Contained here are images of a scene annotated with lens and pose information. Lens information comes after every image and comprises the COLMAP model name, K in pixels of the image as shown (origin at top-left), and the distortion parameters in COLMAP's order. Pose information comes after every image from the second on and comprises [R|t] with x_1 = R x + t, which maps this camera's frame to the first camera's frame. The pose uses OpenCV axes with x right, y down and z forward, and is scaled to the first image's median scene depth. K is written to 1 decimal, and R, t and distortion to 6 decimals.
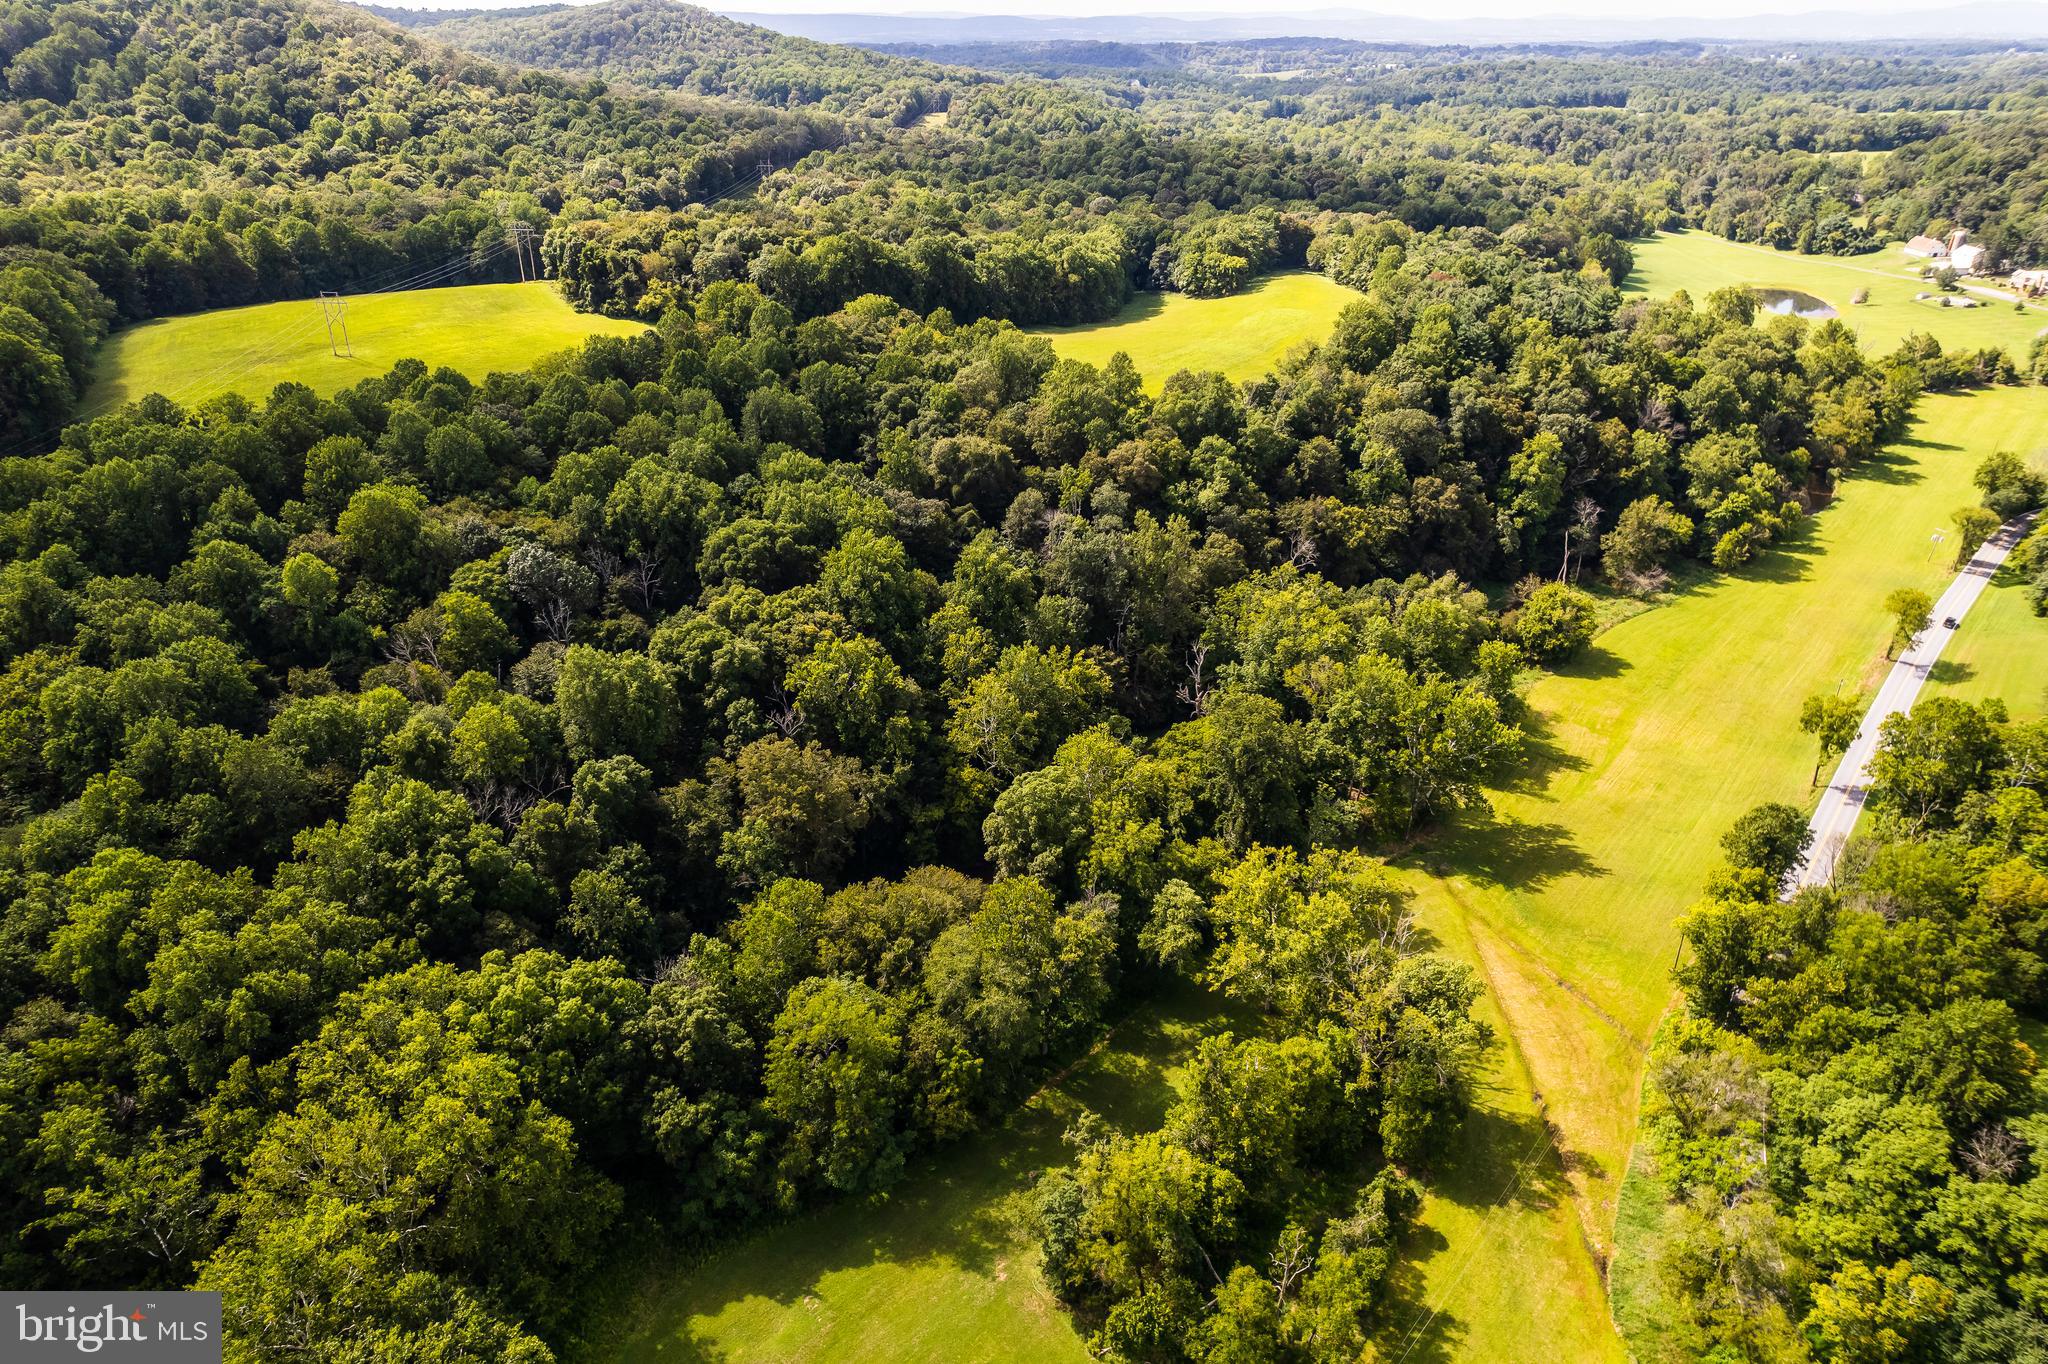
lens RADIAL K [[1355.6, 0, 1018.3], [0, 1355.6, 685.5], [0, 0, 1]] dist [-0.078097, 0.073820]
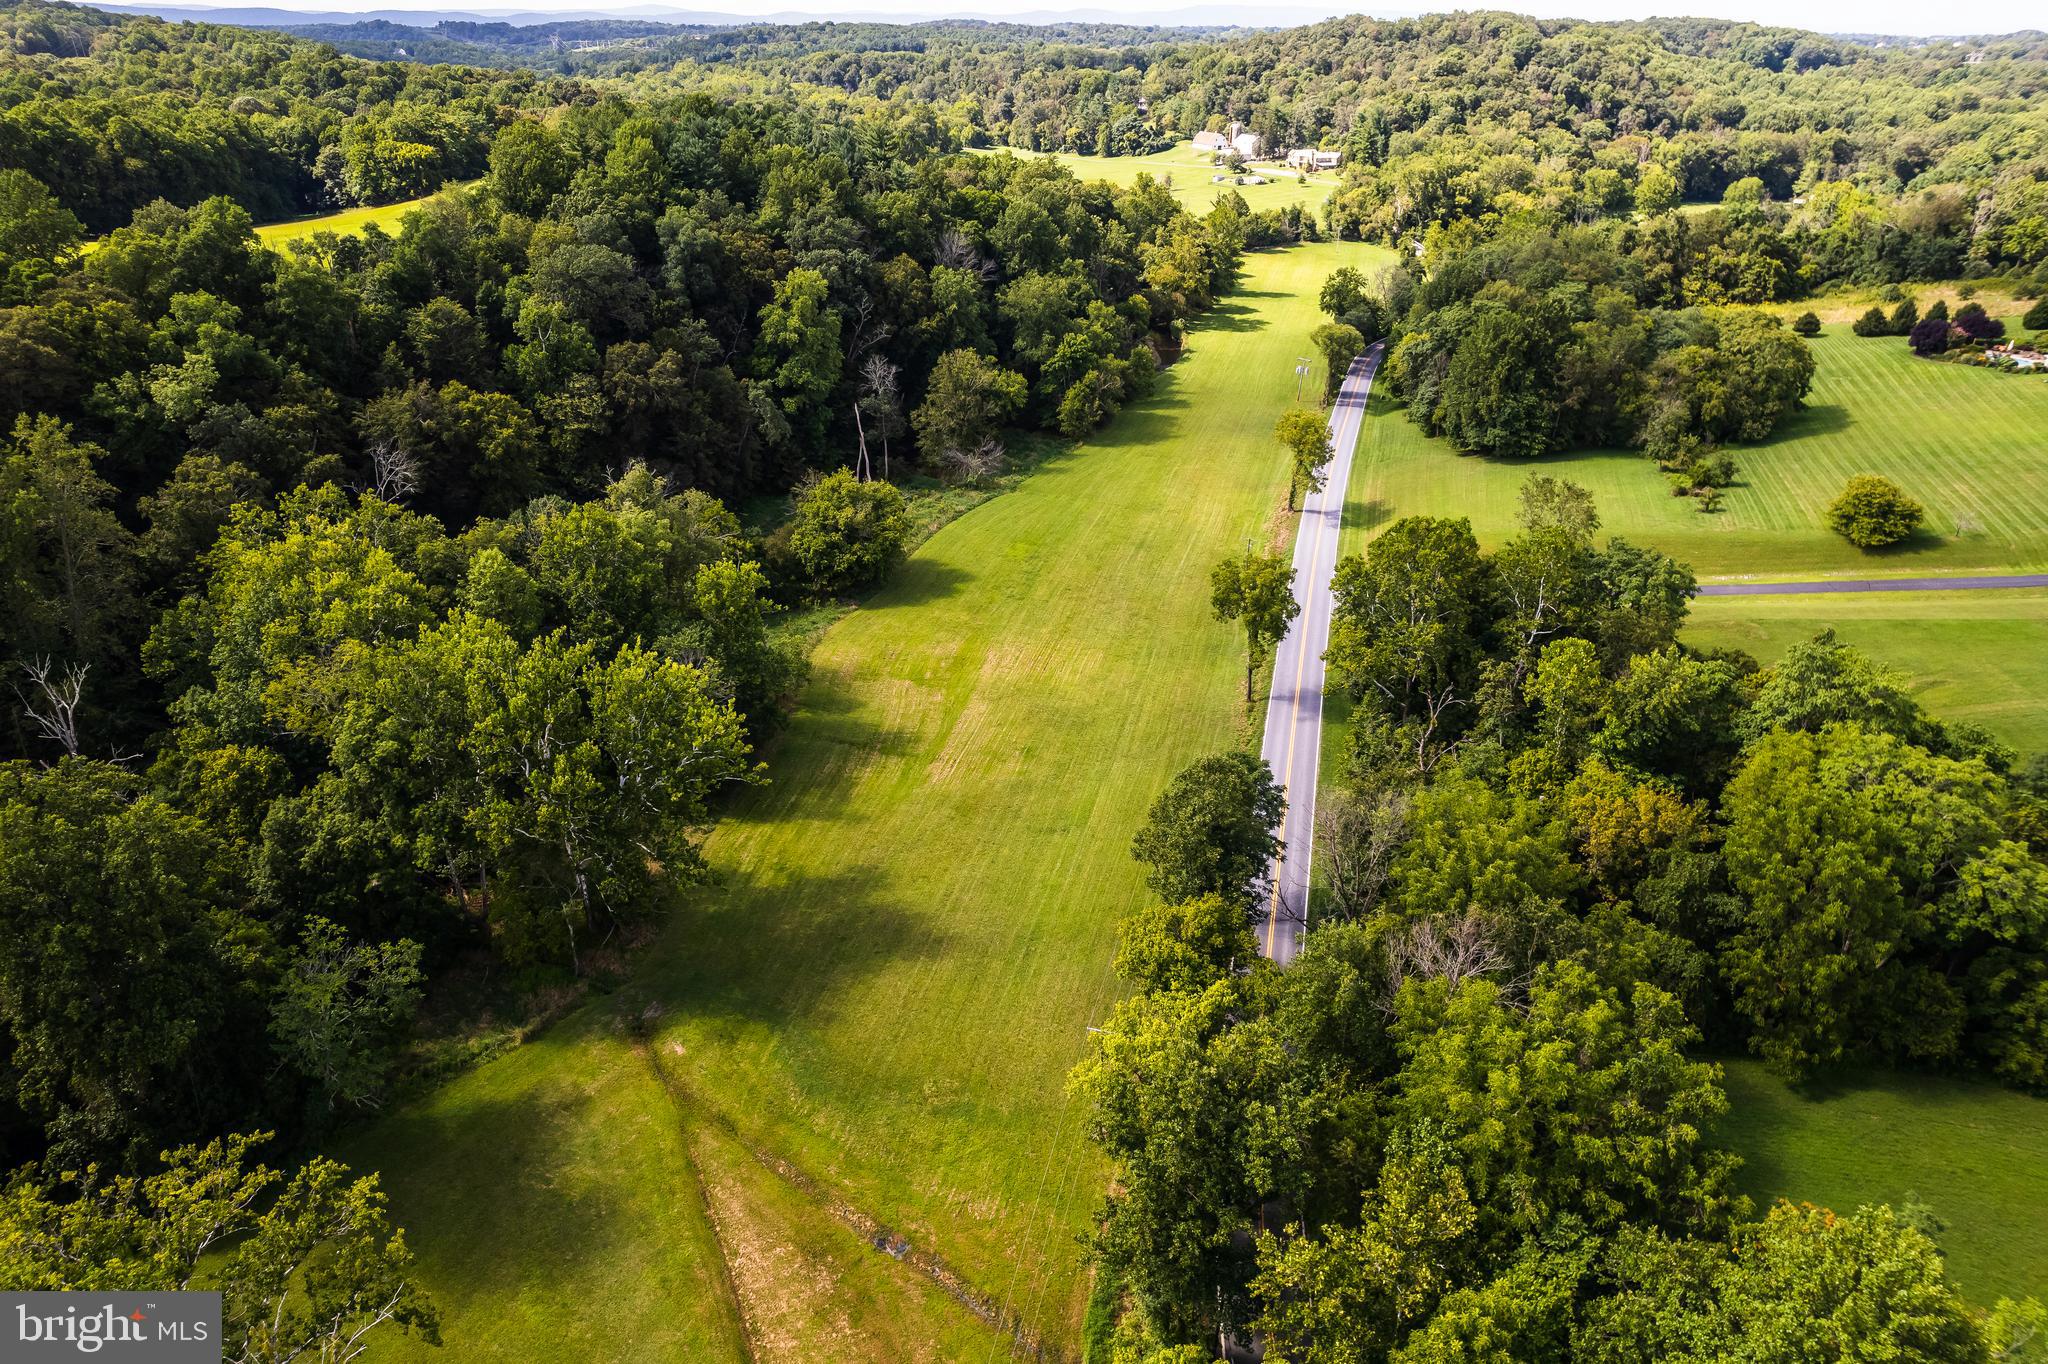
lens RADIAL K [[1355.6, 0, 1040.8], [0, 1355.6, 719.4], [0, 0, 1]] dist [-0.078097, 0.073820]
pose [[0.893389, -0.203117, 0.400750, 0.176140], [0.193878, 0.978939, 0.063956, 0.016438], [-0.405300, 0.020559, 0.913952, 0.319303]]
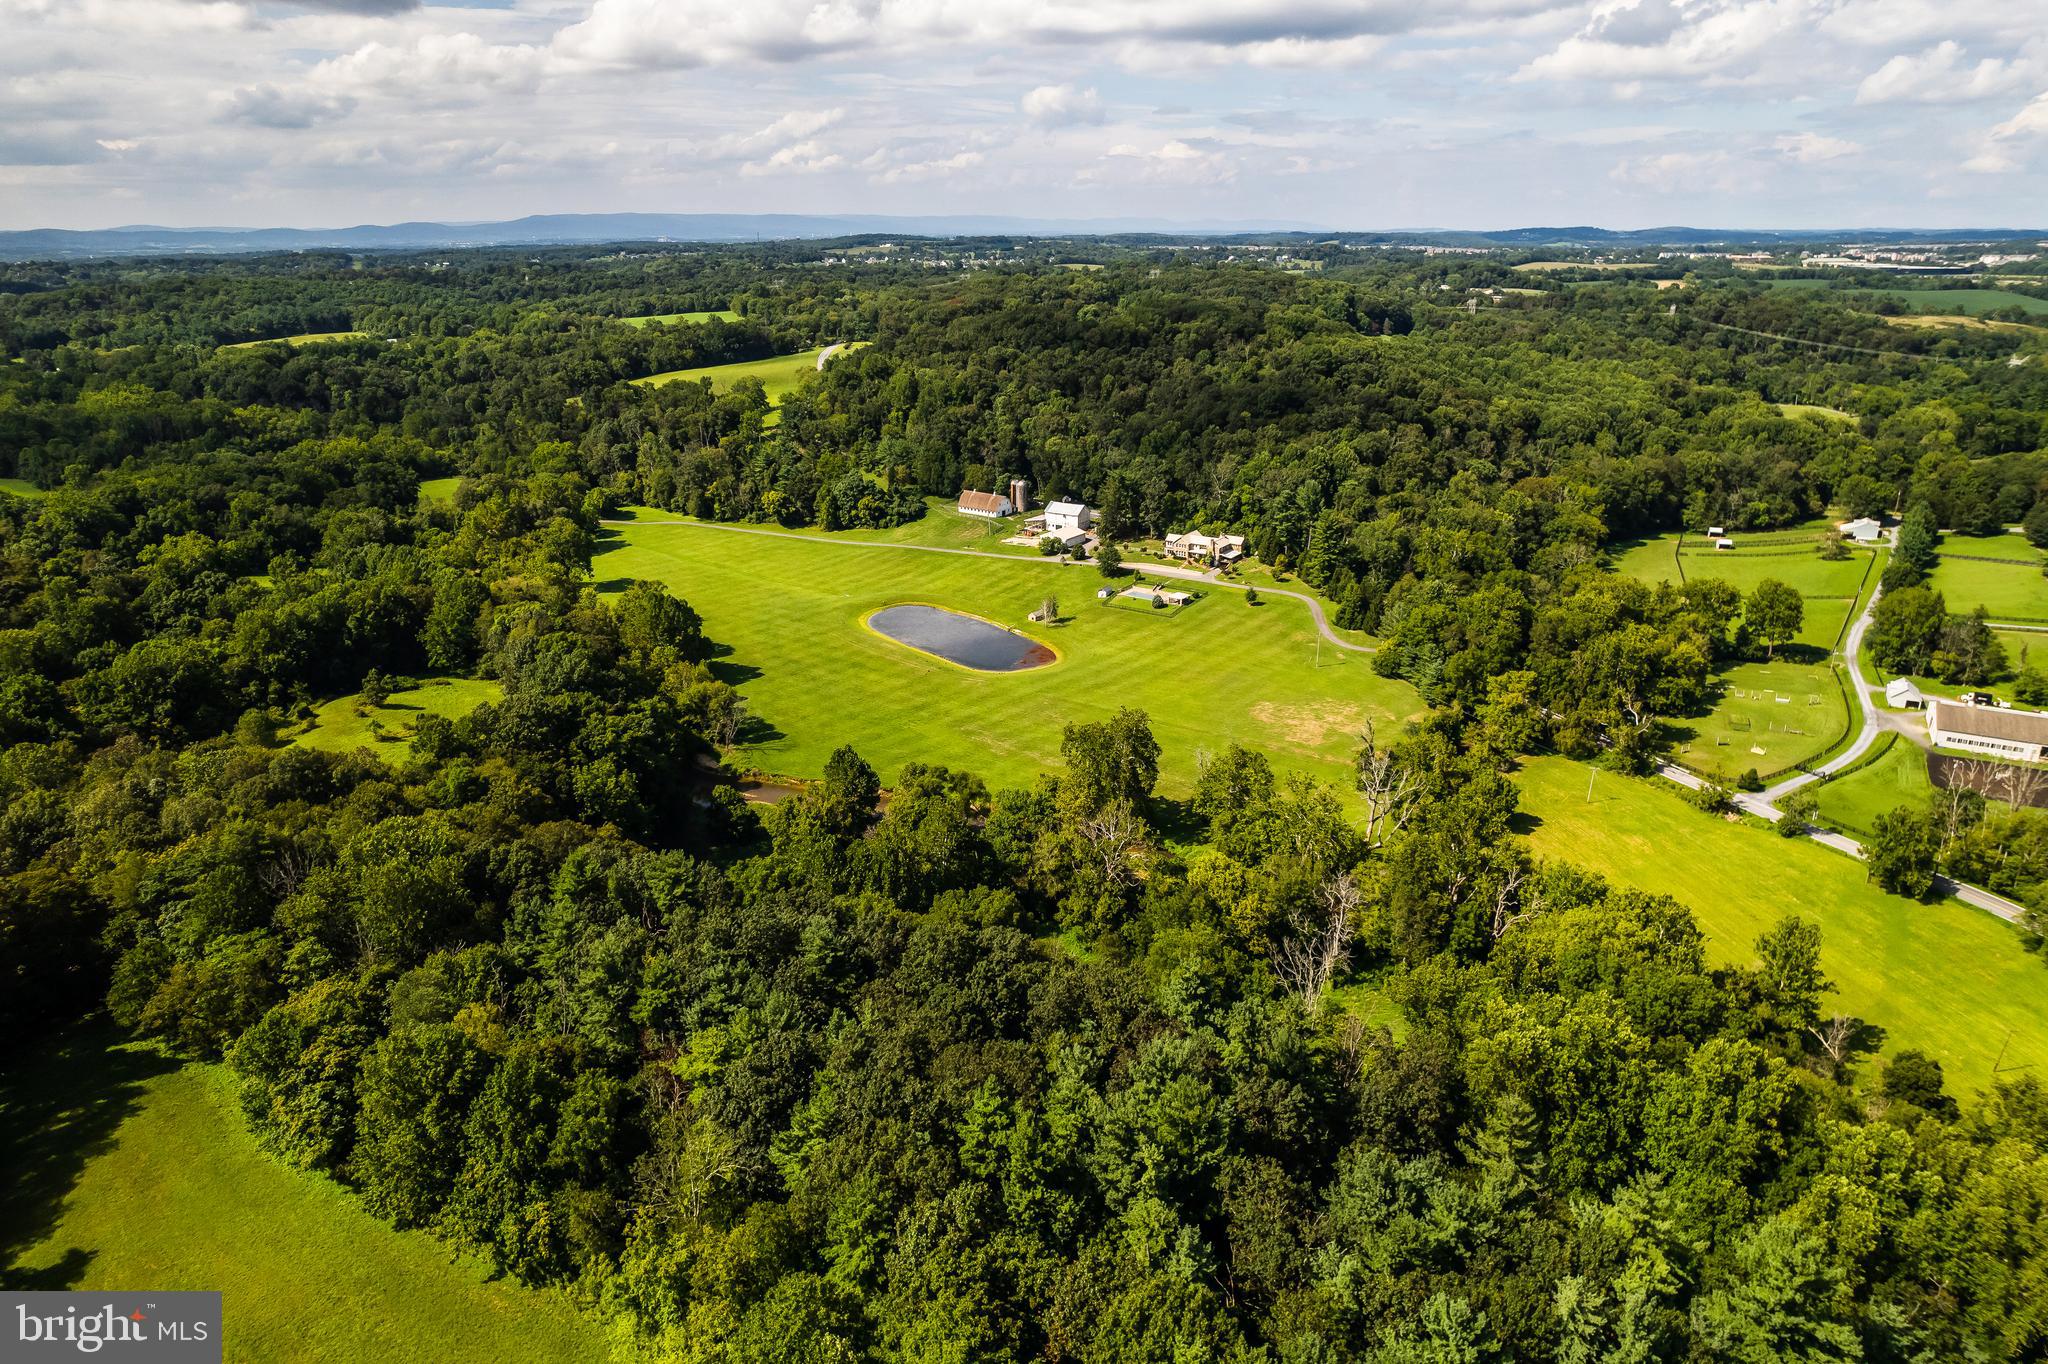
lens RADIAL K [[1355.6, 0, 1059.7], [0, 1355.6, 674.5], [0, 0, 1]] dist [-0.078097, 0.073820]
pose [[0.599395, -0.258712, 0.757492, 0.239014], [0.363116, 0.931237, 0.030724, -0.570015], [-0.713353, 0.256642, 0.652121, 1.137418]]
